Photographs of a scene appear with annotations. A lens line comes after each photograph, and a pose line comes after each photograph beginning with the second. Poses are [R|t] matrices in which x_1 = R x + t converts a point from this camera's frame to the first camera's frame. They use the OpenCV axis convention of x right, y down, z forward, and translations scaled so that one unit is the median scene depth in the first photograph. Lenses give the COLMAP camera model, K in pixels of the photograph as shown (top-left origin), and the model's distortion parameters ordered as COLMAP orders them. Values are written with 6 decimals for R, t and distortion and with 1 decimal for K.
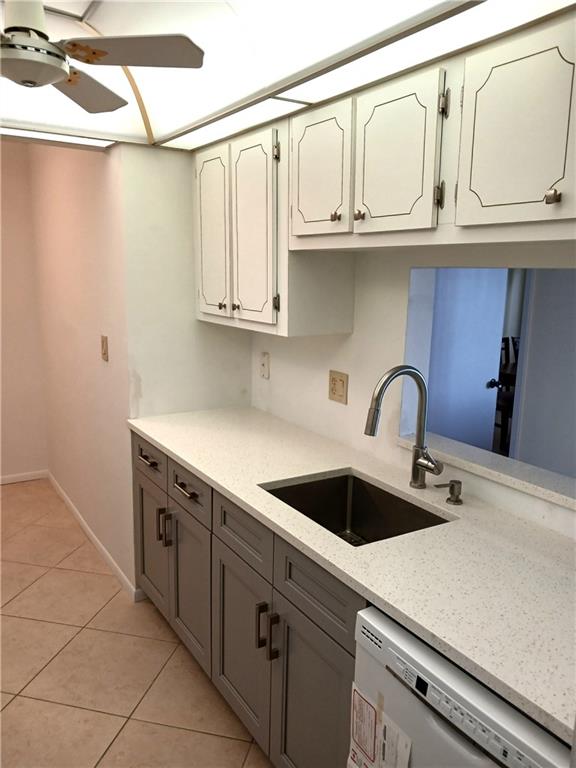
lens RADIAL K [[613.0, 0, 257.6], [0, 613.0, 383.7], [0, 0, 1]] dist [0.063278, -0.120386]
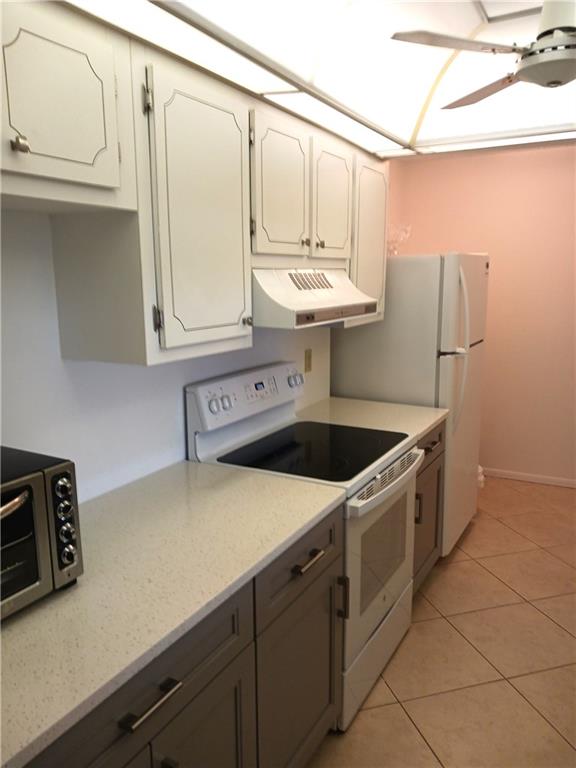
lens RADIAL K [[586.3, 0, 288.0], [0, 586.3, 384.0], [0, 0, 1]] dist [0.059271, -0.074052]
pose [[0.476255, 0.134457, -0.868966, 0.247129], [-0.141594, 0.987070, 0.075128, -0.011898], [0.867832, 0.087261, 0.489135, 0.146313]]
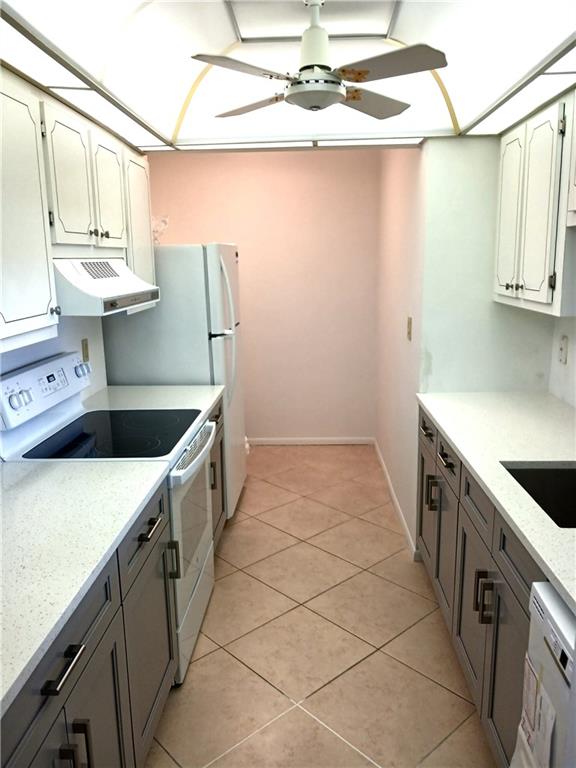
lens RADIAL K [[613.0, 0, 257.6], [0, 613.0, 383.7], [0, 0, 1]] dist [0.063278, -0.120386]
pose [[0.804871, 0.078058, -0.588294, 0.239676], [-0.069131, 0.996895, 0.037693, 0.023580], [0.589410, 0.010331, 0.807768, -0.057717]]
